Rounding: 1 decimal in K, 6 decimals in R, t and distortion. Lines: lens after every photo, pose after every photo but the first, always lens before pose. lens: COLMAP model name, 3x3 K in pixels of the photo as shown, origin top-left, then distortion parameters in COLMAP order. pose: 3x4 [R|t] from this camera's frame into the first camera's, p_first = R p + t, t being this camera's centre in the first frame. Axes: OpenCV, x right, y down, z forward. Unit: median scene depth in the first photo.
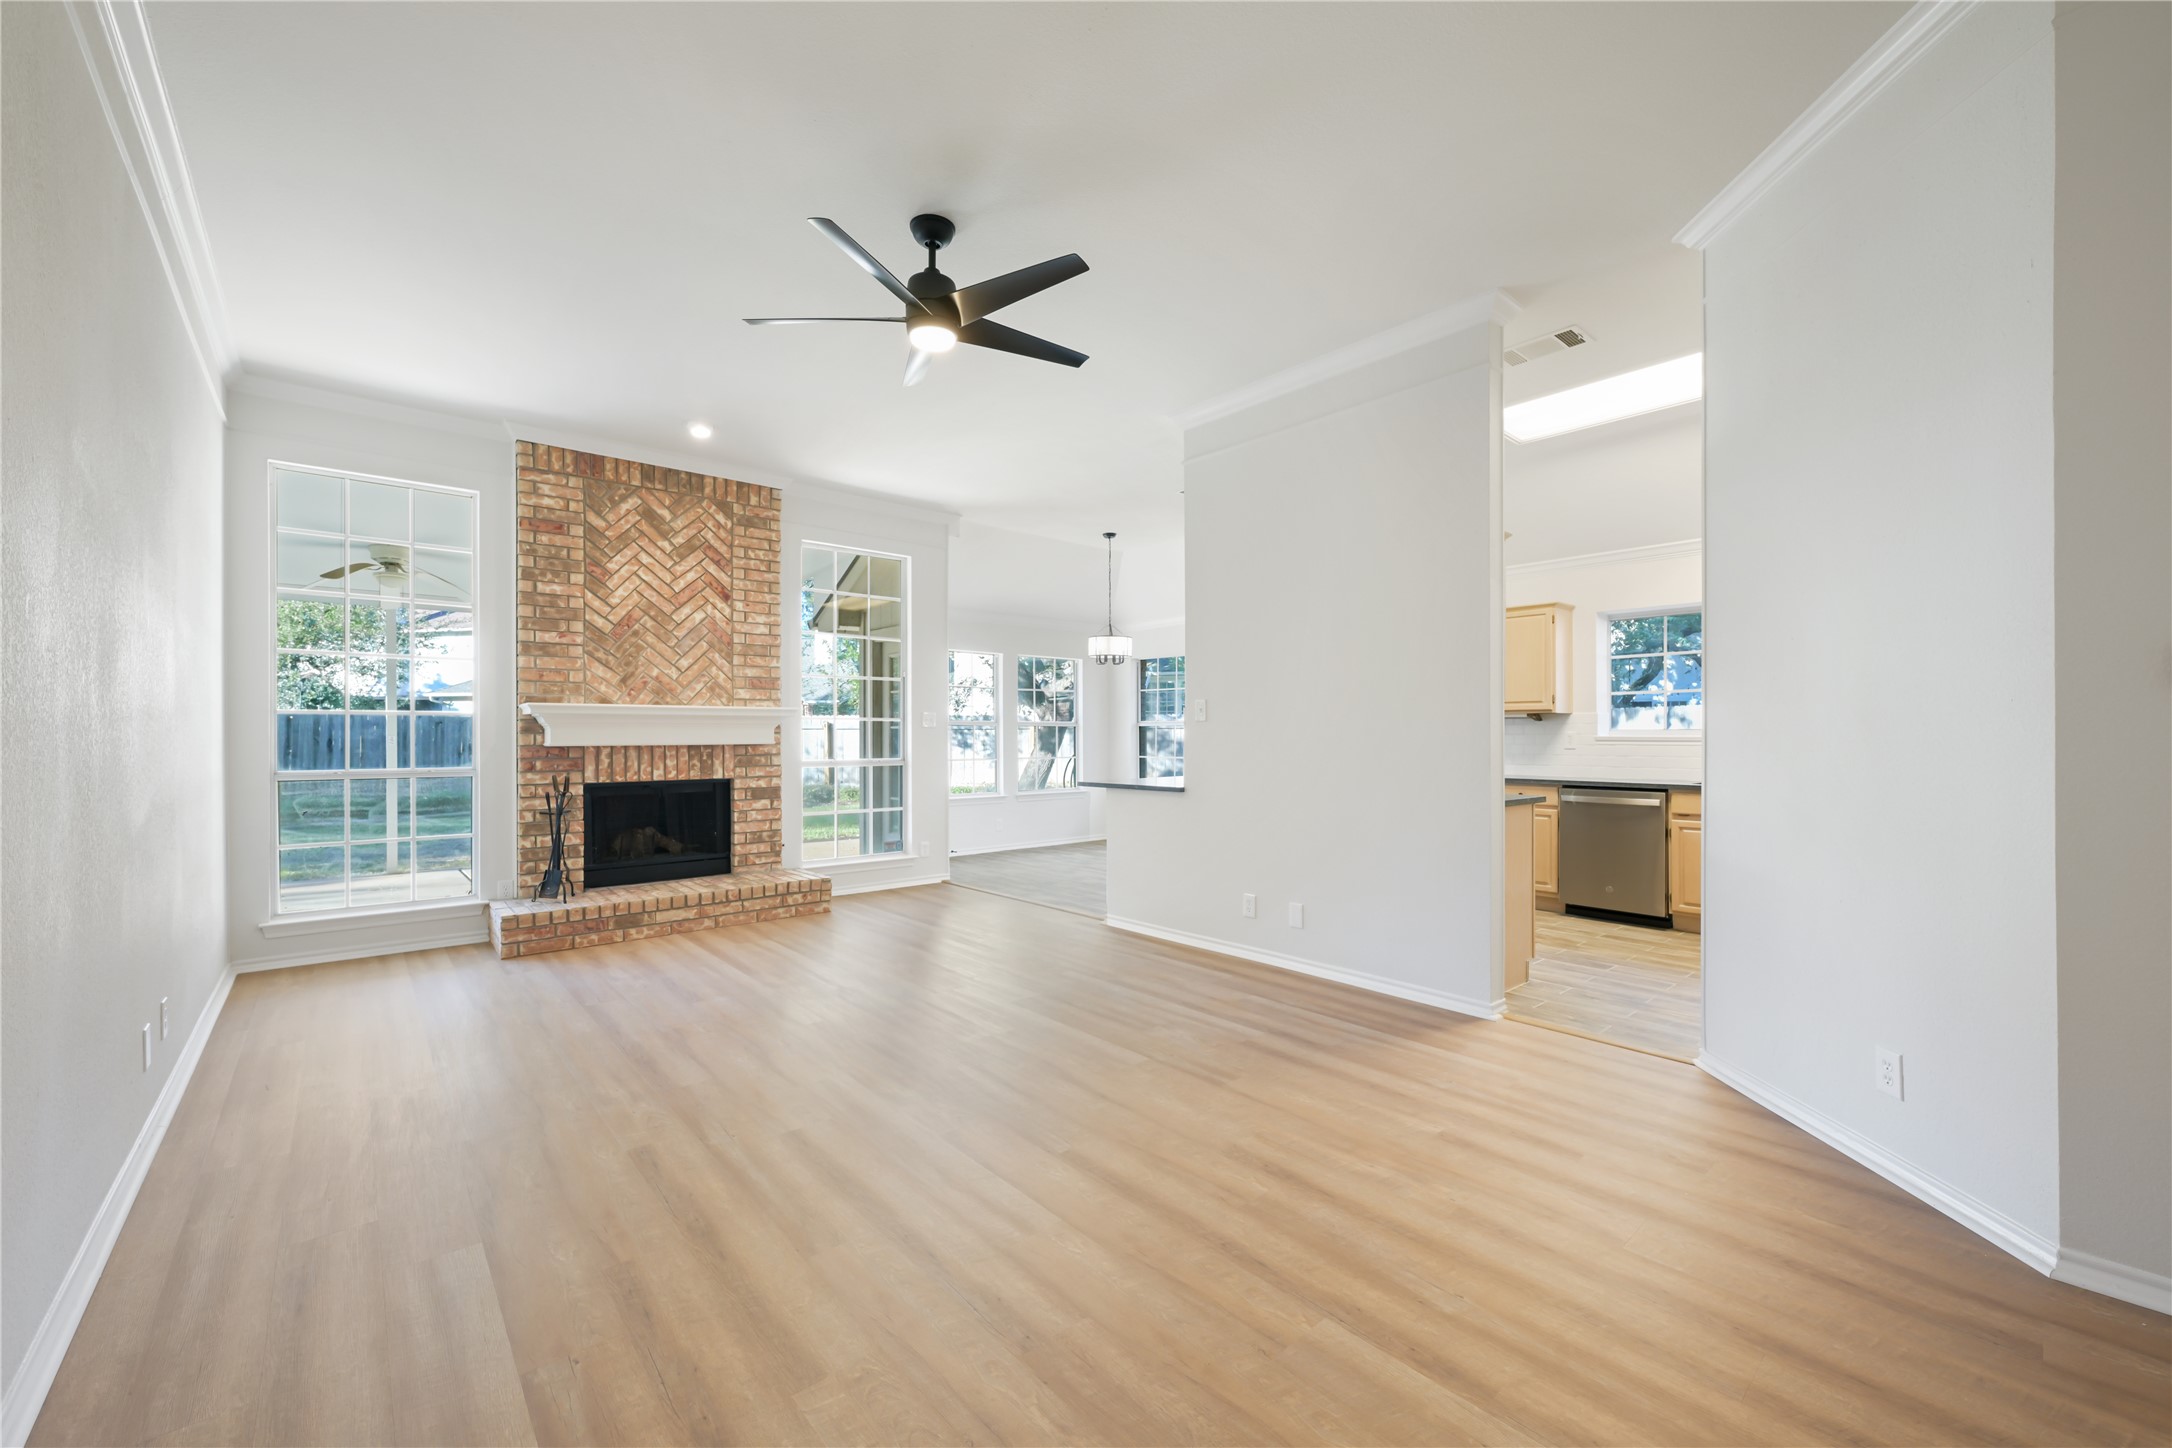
lens RADIAL K [[859.5, 0, 1087.3], [0, 859.5, 738.2], [0, 0, 1]] dist [0.001307, -0.000589]
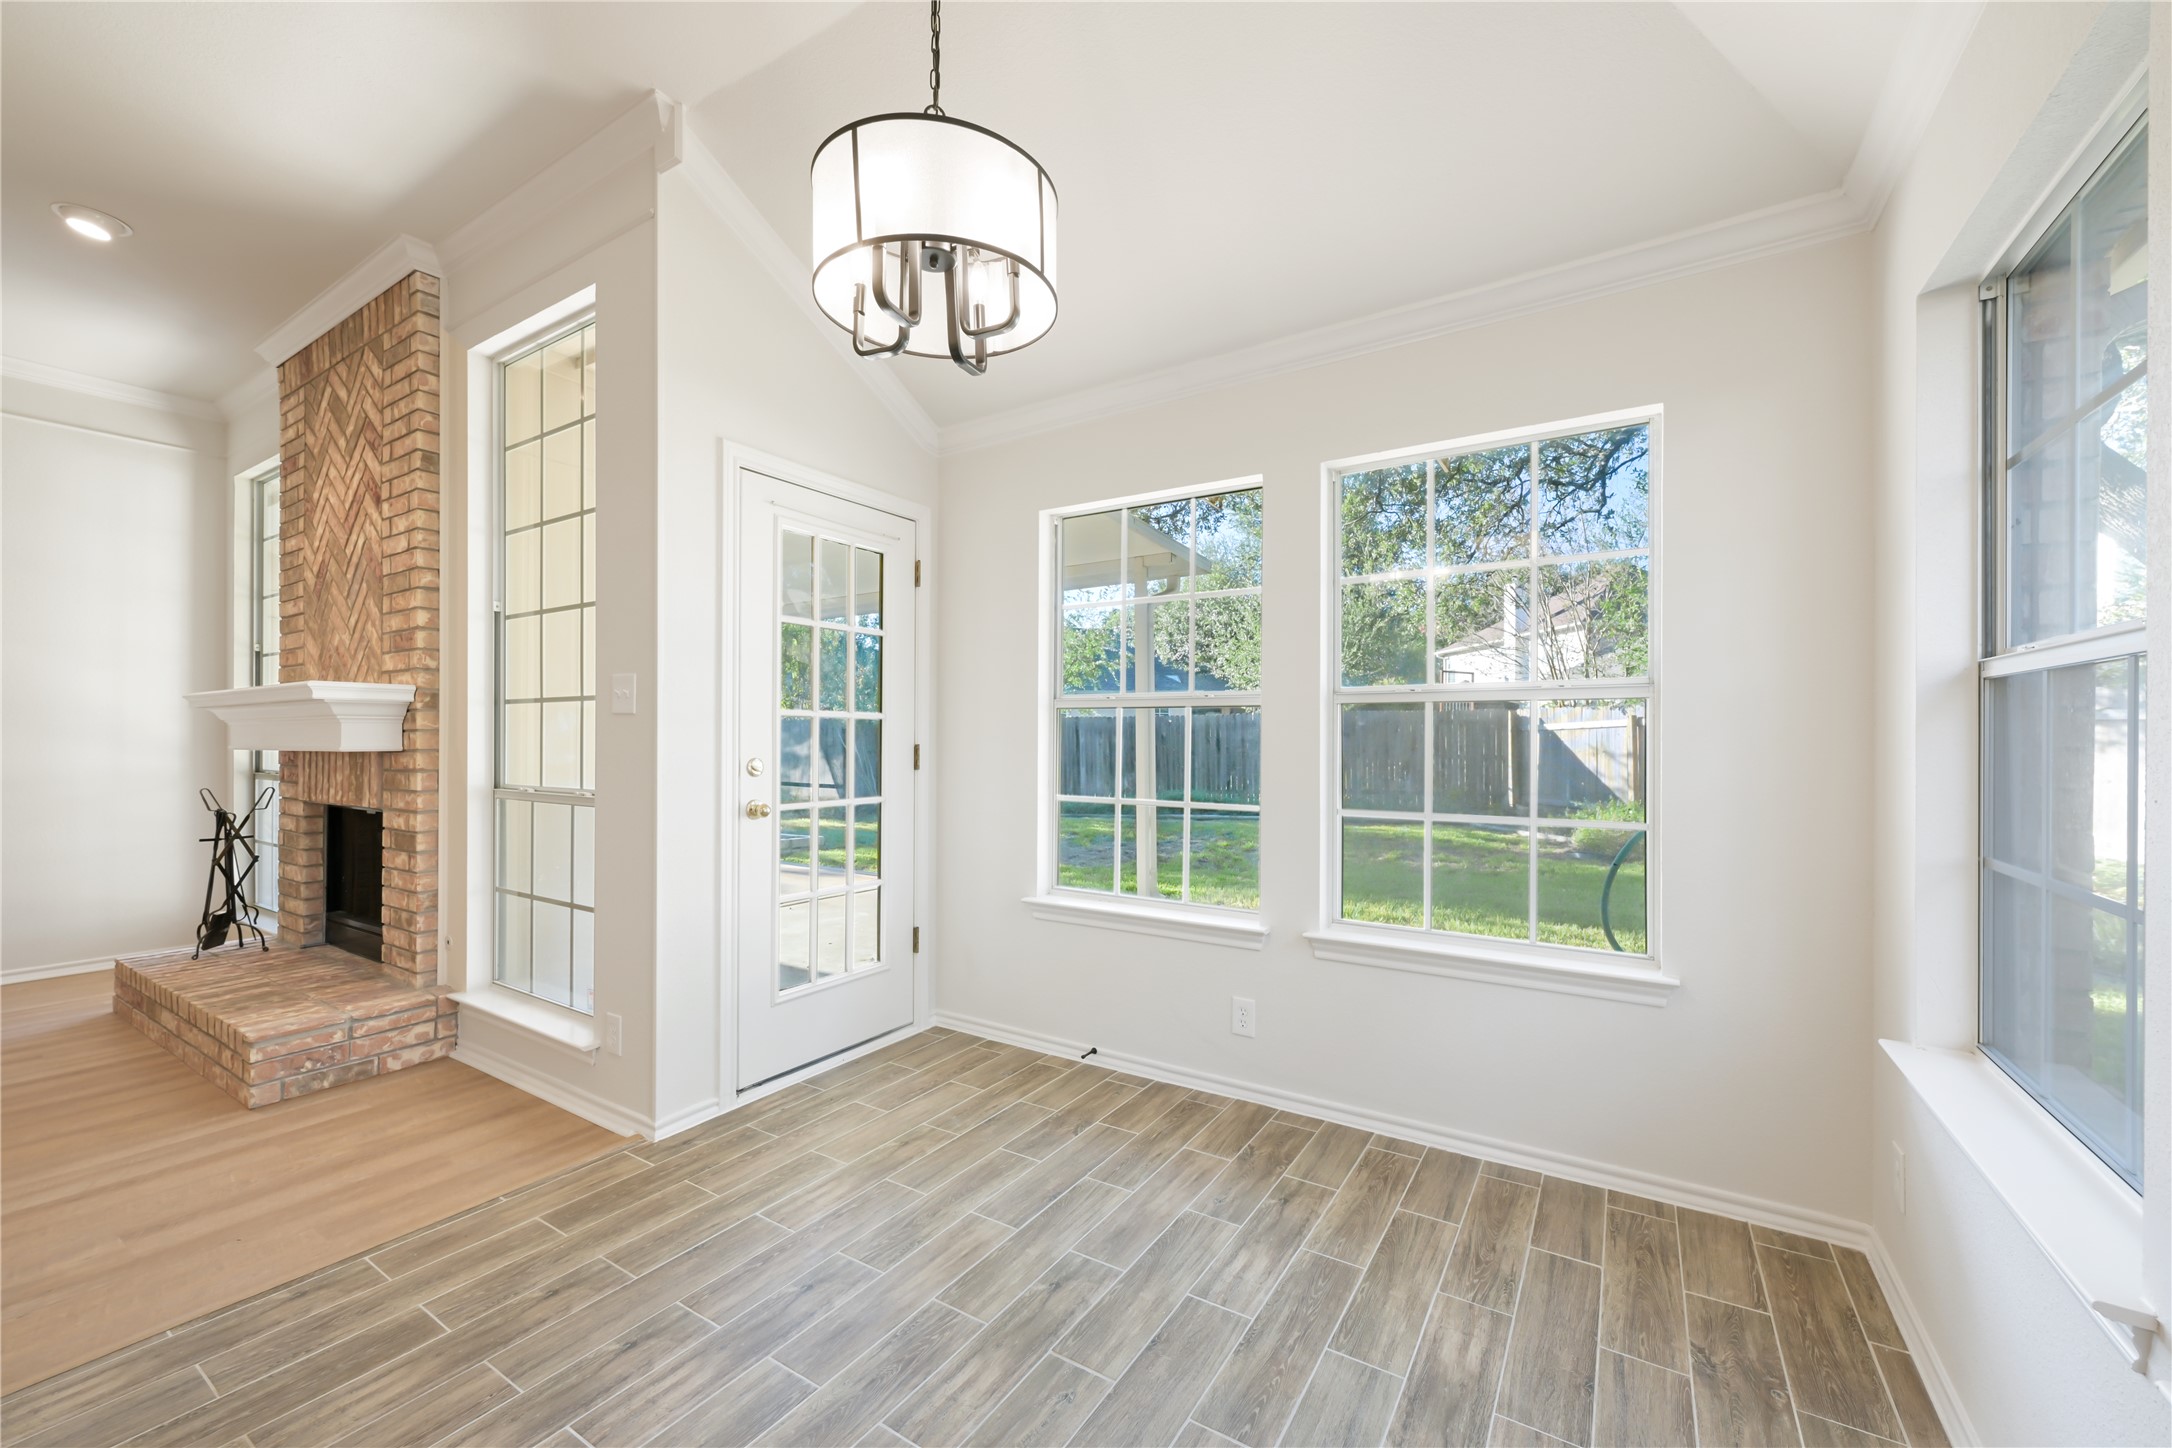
lens RADIAL K [[859.5, 0, 1094.3], [0, 859.5, 732.4], [0, 0, 1]] dist [0.001307, -0.000589]
pose [[0.294726, -0.003233, -0.955576, 0.294783], [-0.004190, 0.999980, -0.004676, -0.004570], [0.955573, 0.005382, 0.294707, 1.338138]]
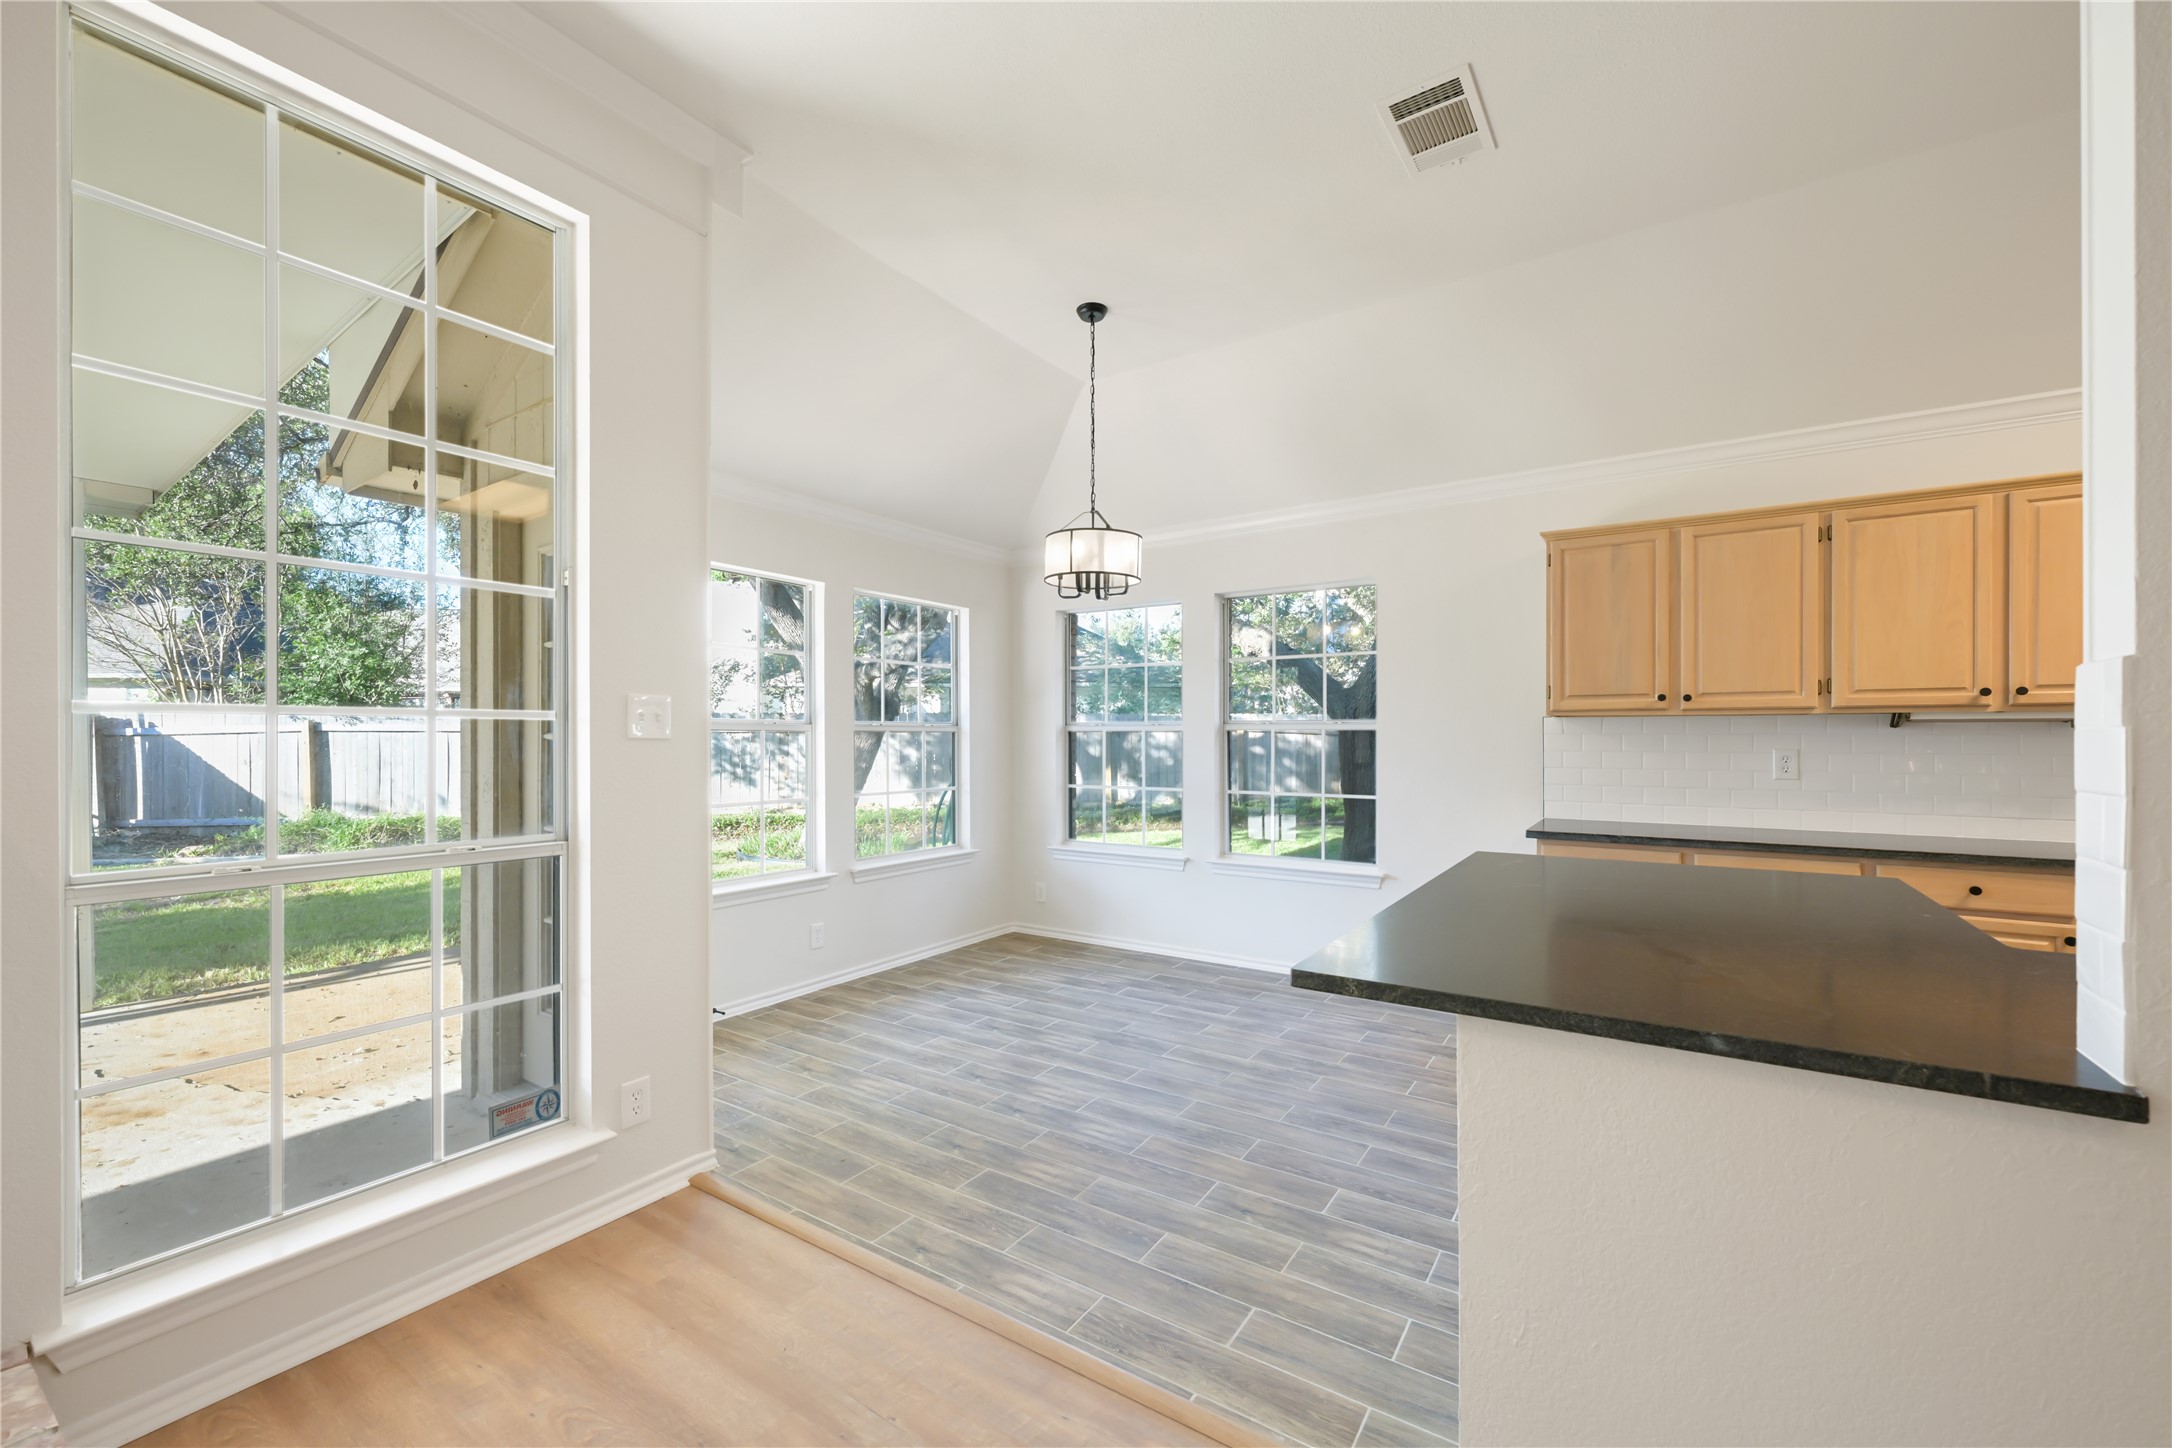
lens RADIAL K [[859.5, 0, 1094.7], [0, 859.5, 732.7], [0, 0, 1]] dist [0.001307, -0.000589]
pose [[0.961852, -0.001146, 0.273570, -0.132346], [0.002798, 0.999980, -0.005648, -0.016273], [-0.273558, 0.006198, 0.961836, 0.766770]]
